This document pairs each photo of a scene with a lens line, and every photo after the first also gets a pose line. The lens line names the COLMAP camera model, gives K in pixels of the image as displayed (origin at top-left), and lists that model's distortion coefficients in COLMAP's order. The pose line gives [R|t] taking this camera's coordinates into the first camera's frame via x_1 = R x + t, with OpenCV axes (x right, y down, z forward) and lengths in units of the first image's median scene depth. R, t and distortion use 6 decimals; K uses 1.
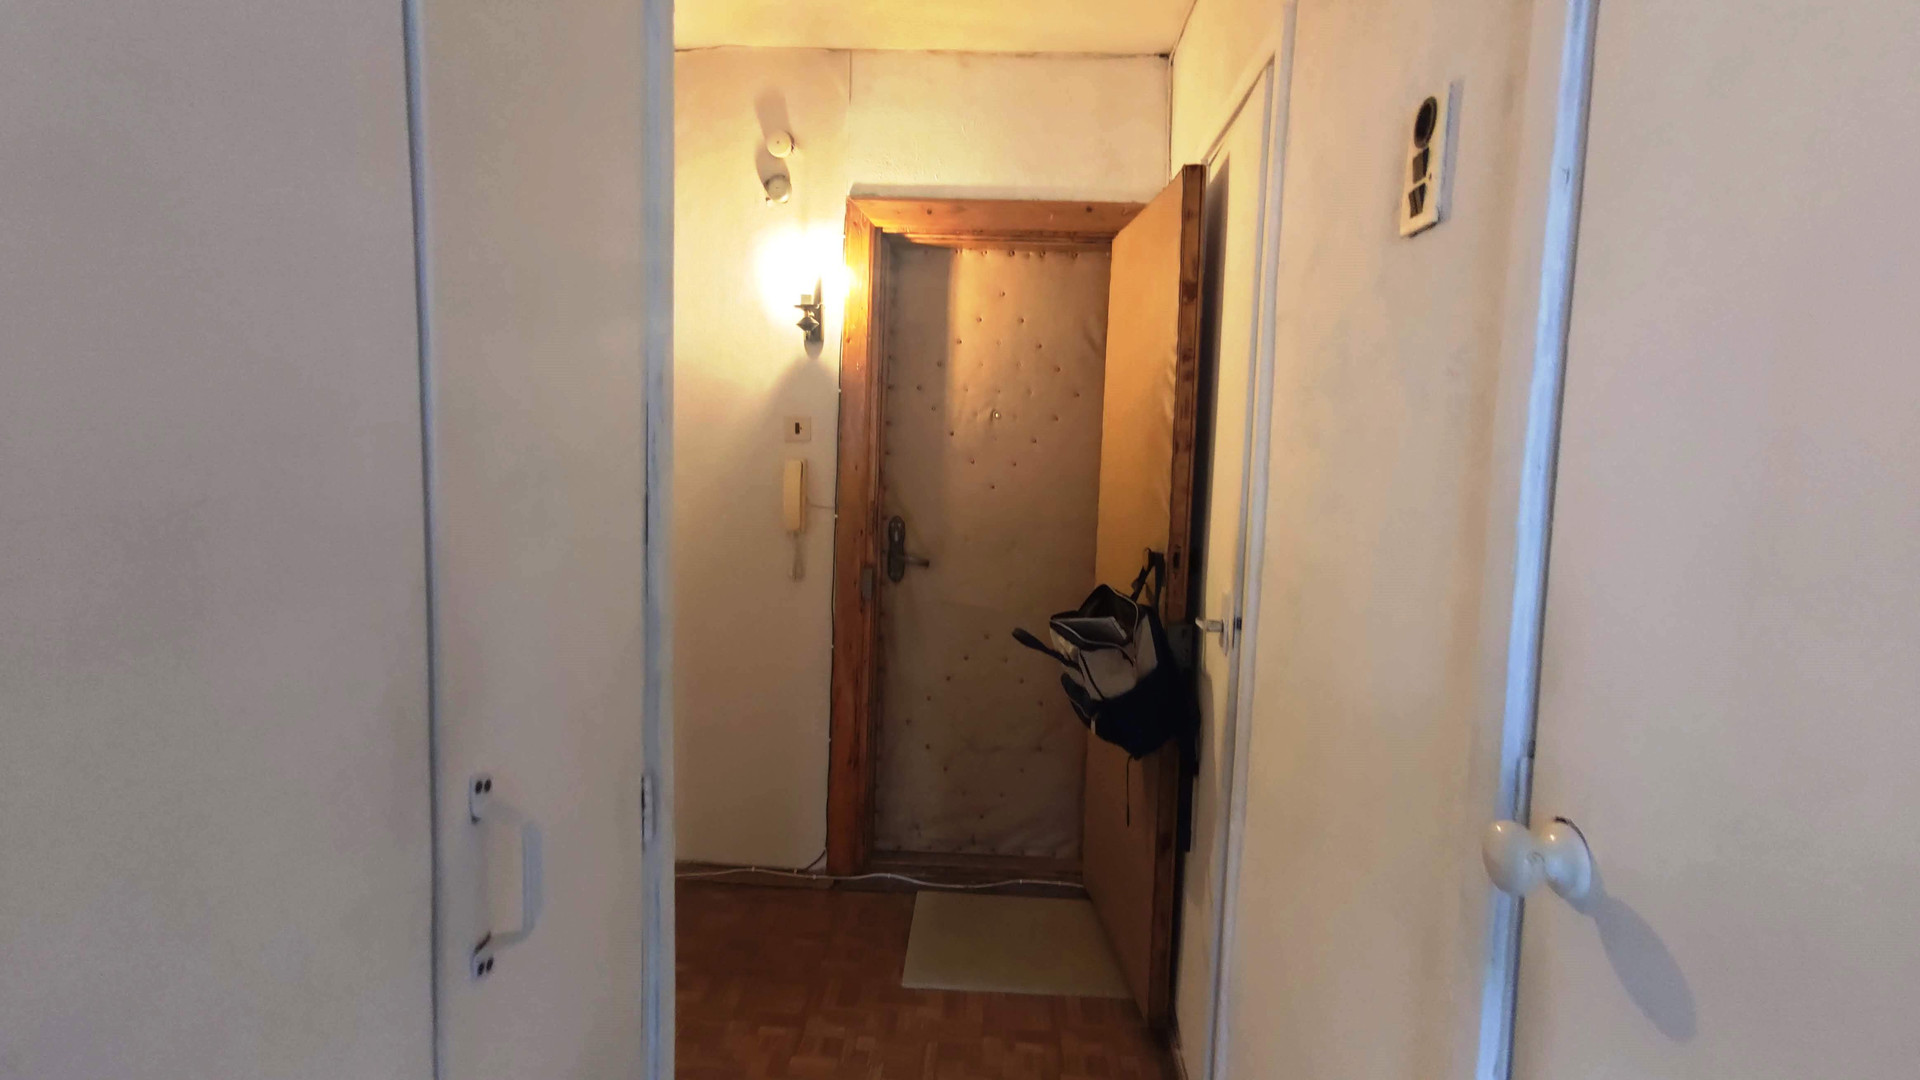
lens RADIAL K [[912.7, 0, 964.0], [0, 912.7, 532.9], [0, 0, 1]] dist [-0.000931, 0.025779]
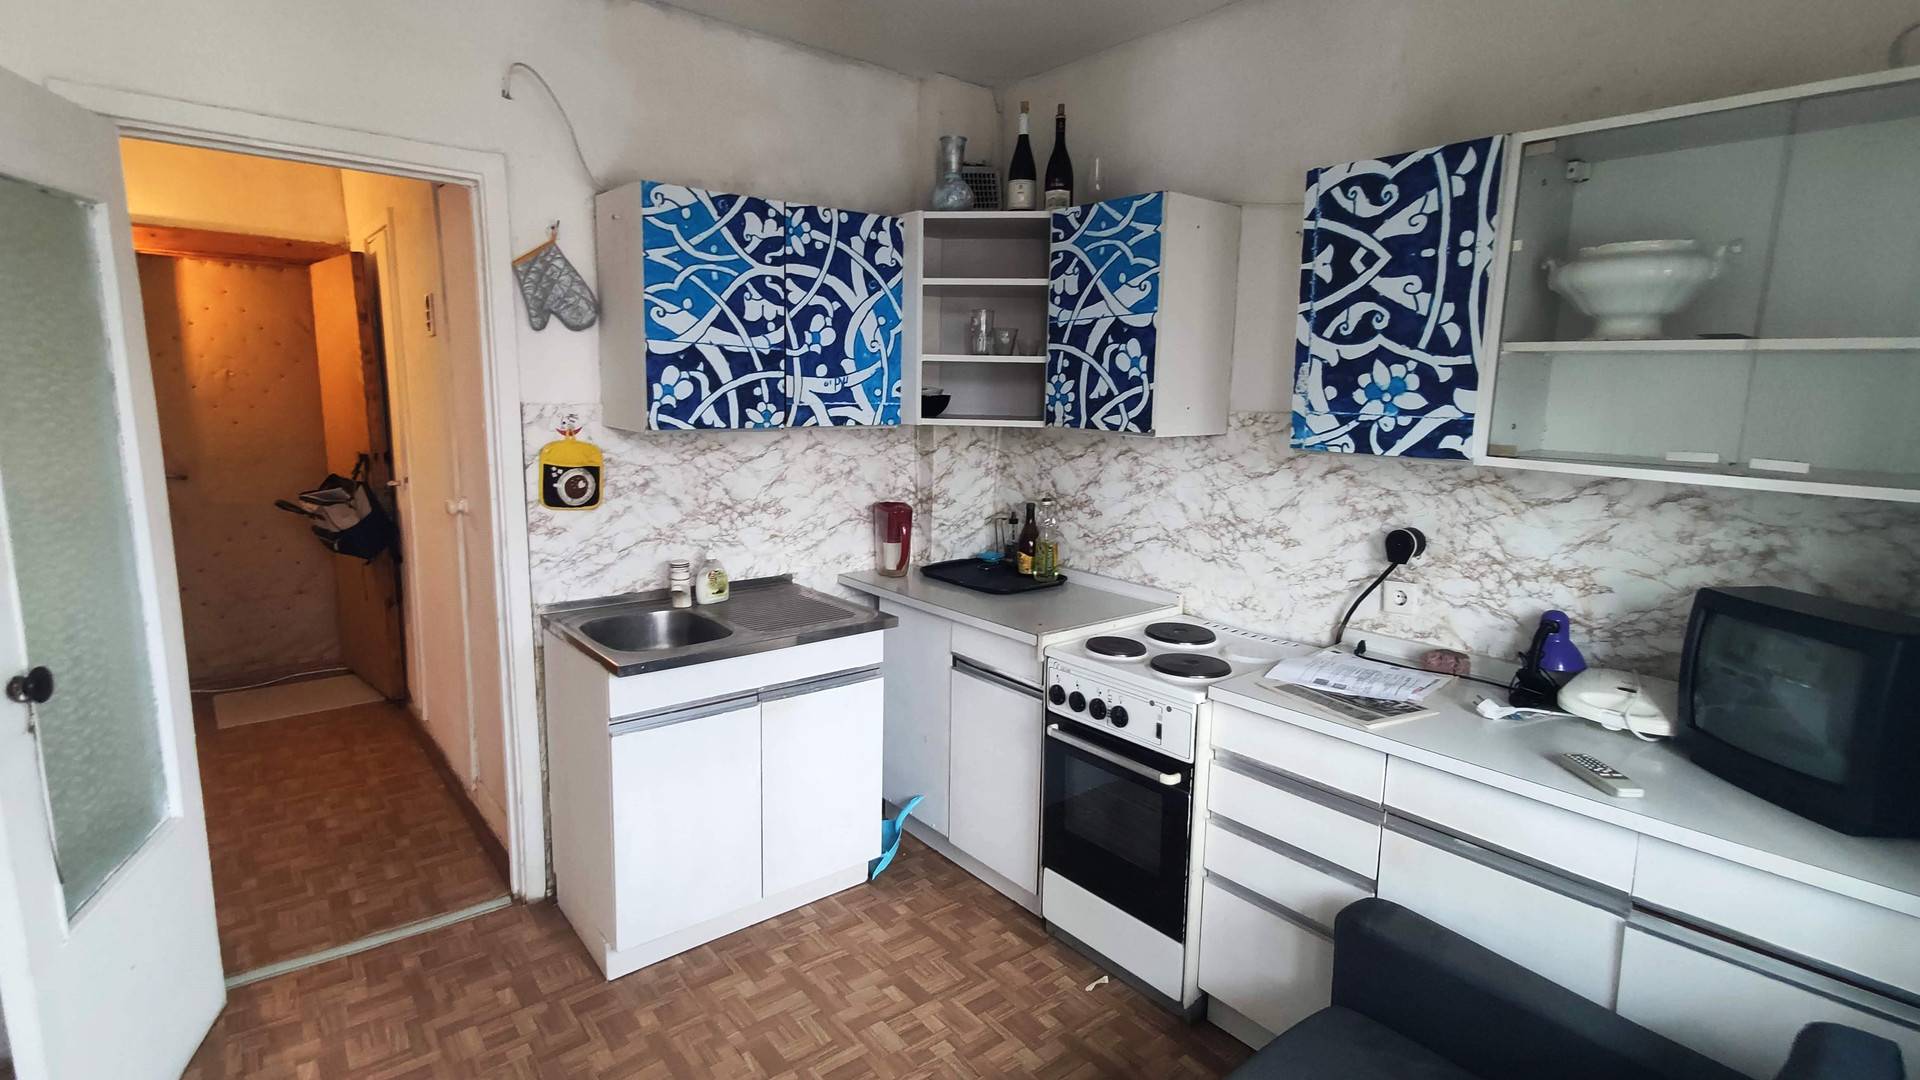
lens RADIAL K [[912.7, 0, 964.0], [0, 912.7, 532.9], [0, 0, 1]] dist [-0.000931, 0.025779]
pose [[0.734724, -0.119564, 0.667746, -0.163195], [0.063228, 0.992130, 0.108077, 0.056646], [-0.675413, -0.037187, 0.736501, -1.237394]]
